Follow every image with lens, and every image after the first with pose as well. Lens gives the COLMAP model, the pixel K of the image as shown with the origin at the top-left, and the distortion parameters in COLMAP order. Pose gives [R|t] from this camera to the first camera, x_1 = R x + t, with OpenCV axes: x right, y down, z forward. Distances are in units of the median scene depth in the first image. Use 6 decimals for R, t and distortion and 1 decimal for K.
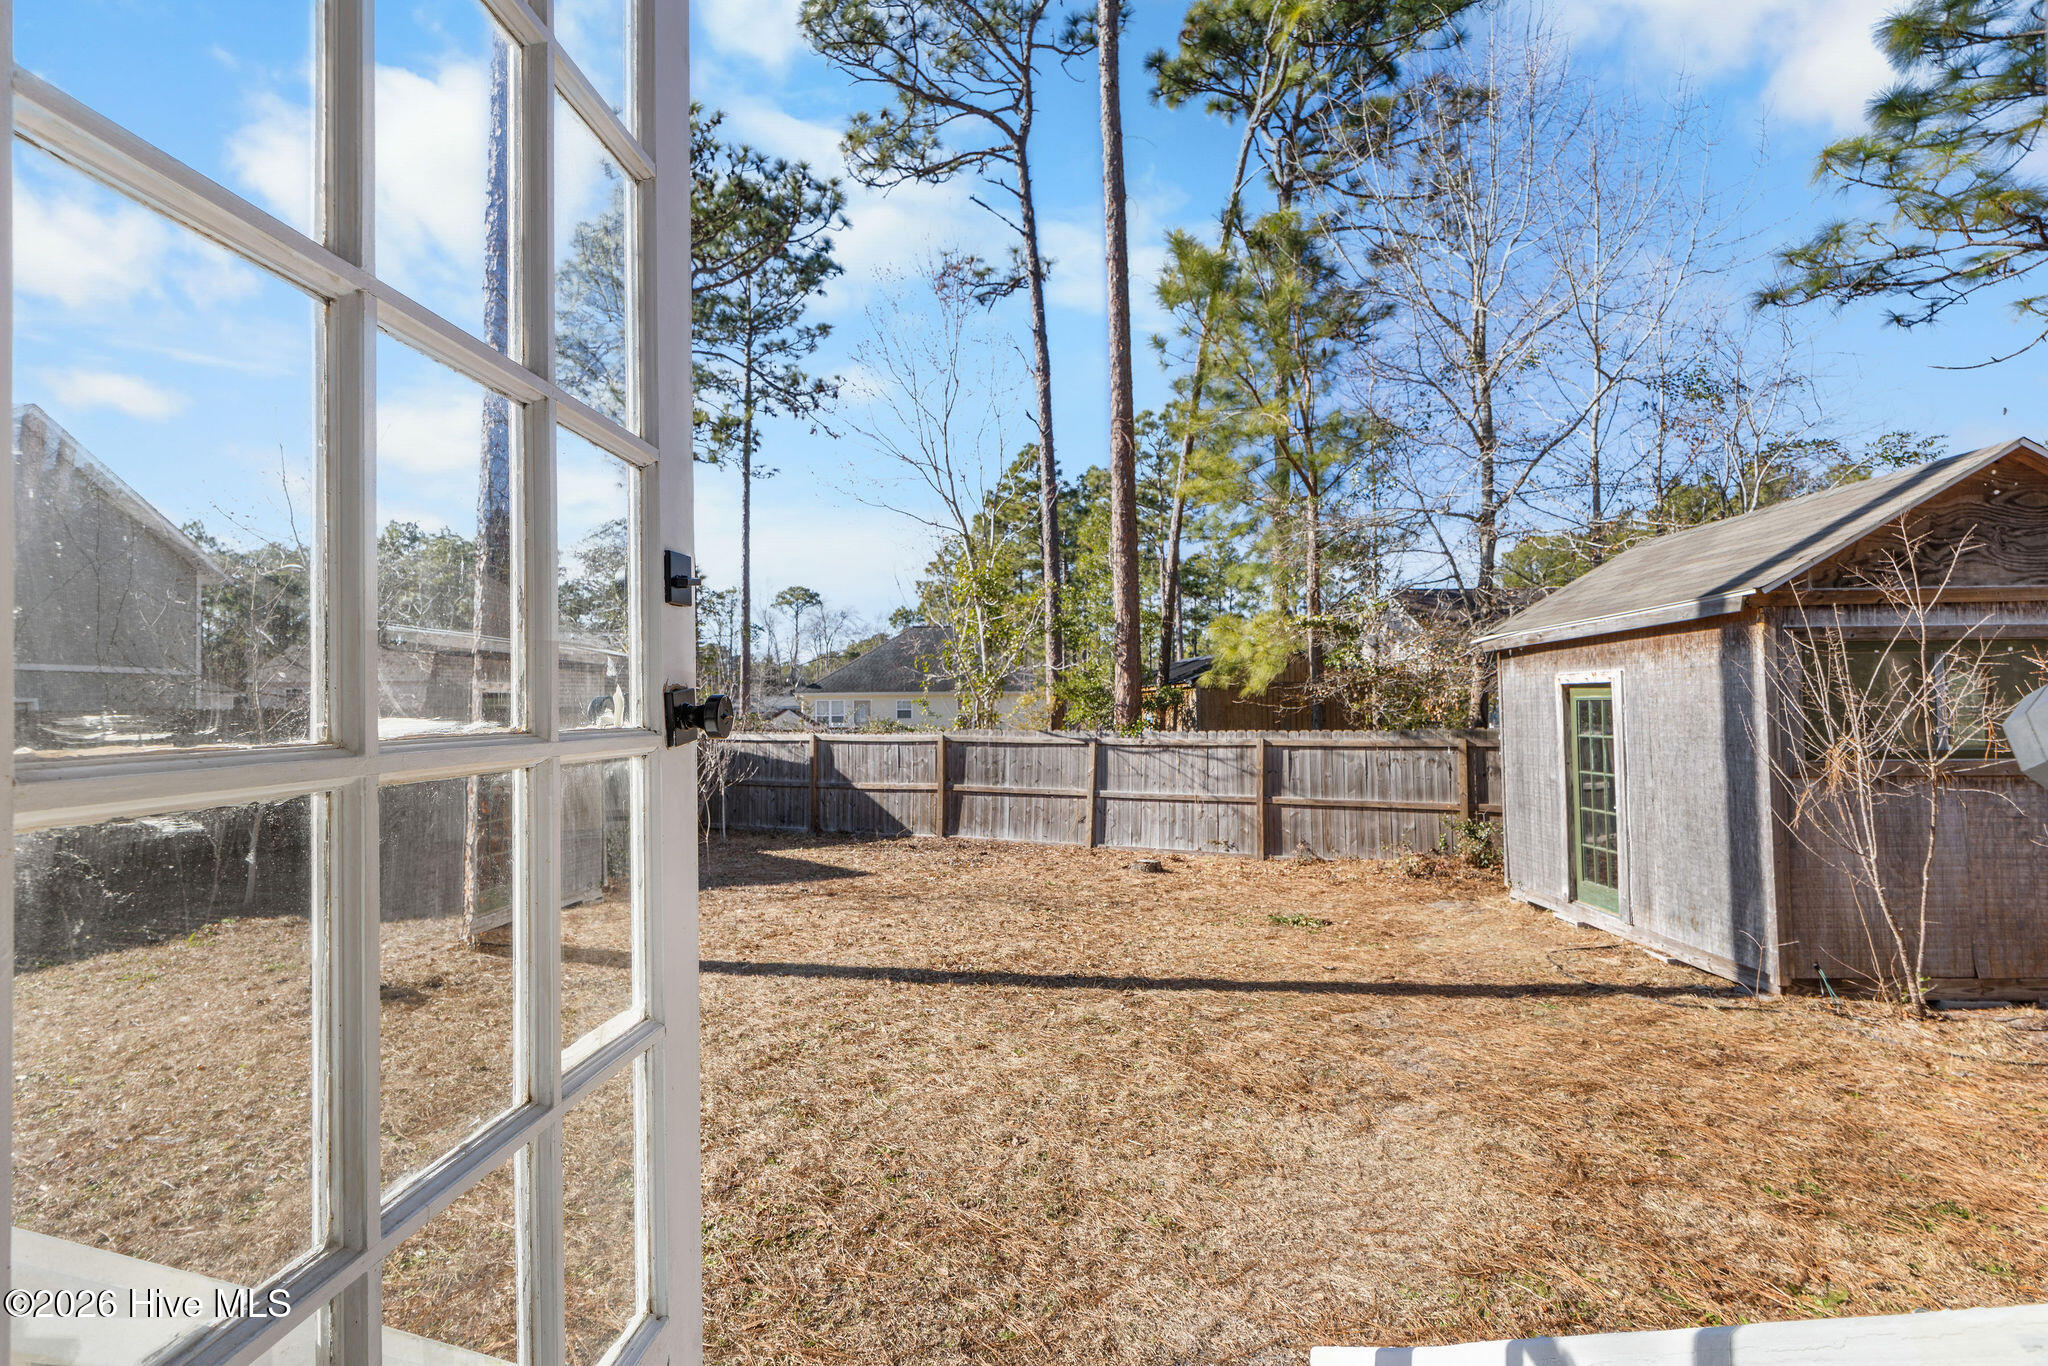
lens RADIAL K [[971.4, 0, 1024.0], [0, 971.4, 683.0], [0, 0, 1]] dist [0.000009, -0.000093]
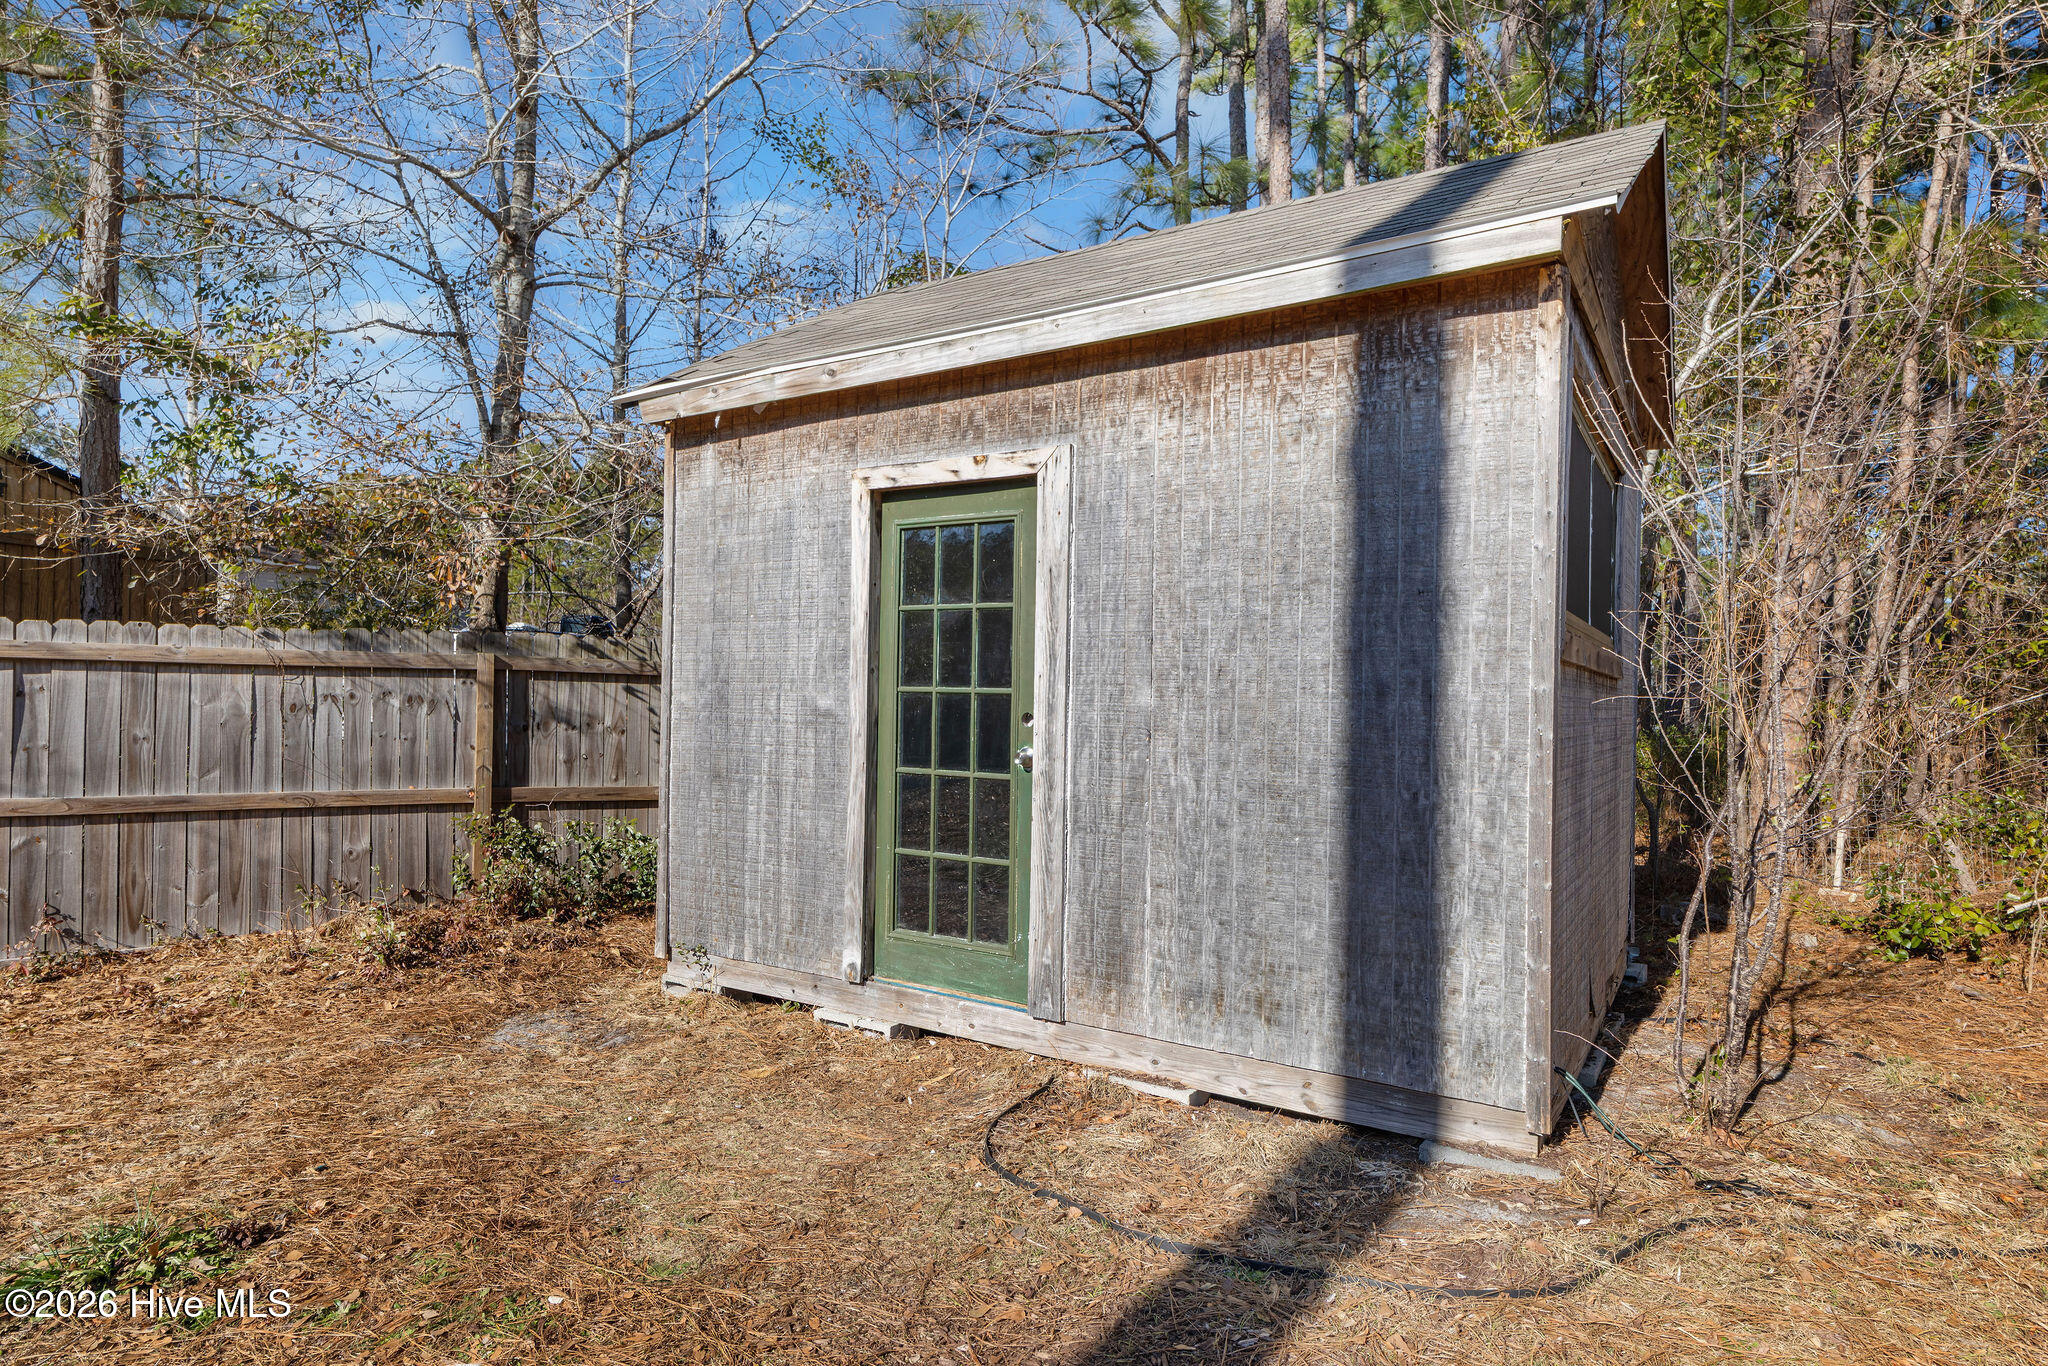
lens RADIAL K [[1108.2, 0, 1024.0], [0, 1108.2, 683.0], [0, 0, 1]] dist [0.018863, -0.022604]
pose [[0.509807, 0.025629, 0.859907, 0.112454], [-0.044287, 0.999013, -0.003519, 0.061778], [-0.859148, -0.036289, 0.510439, 0.483656]]
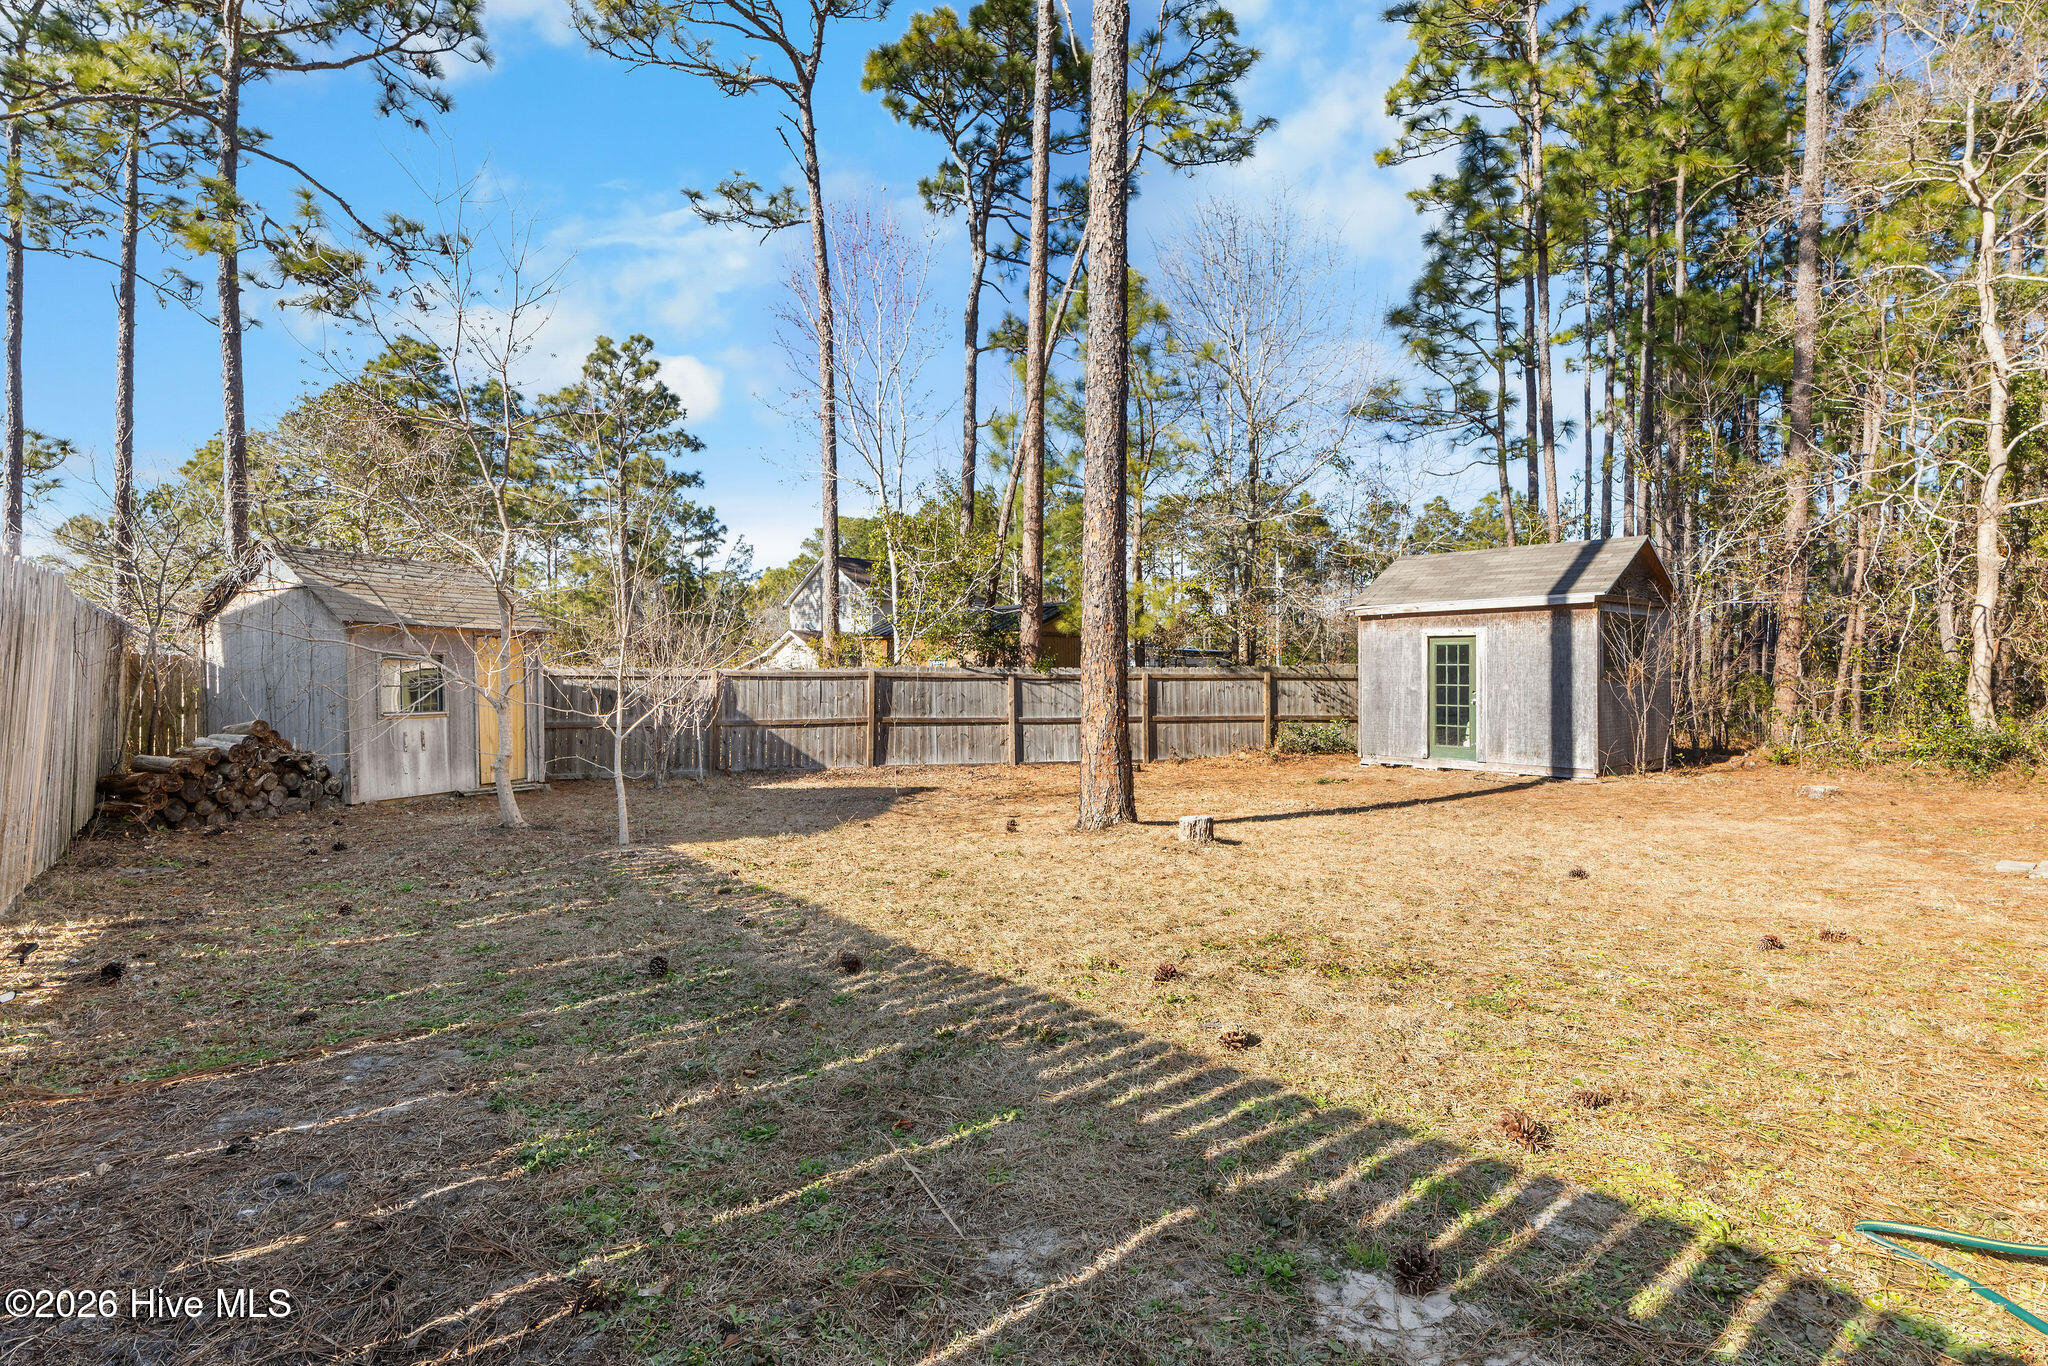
lens RADIAL K [[993.8, 0, 1024.0], [0, 993.8, 683.0], [0, 0, 1]] dist [-0.001237, -0.000236]
pose [[0.738213, 0.003092, 0.674560, -0.863086], [-0.028215, 0.999256, 0.026297, 0.043010], [-0.673977, -0.038446, 0.737751, 0.110597]]
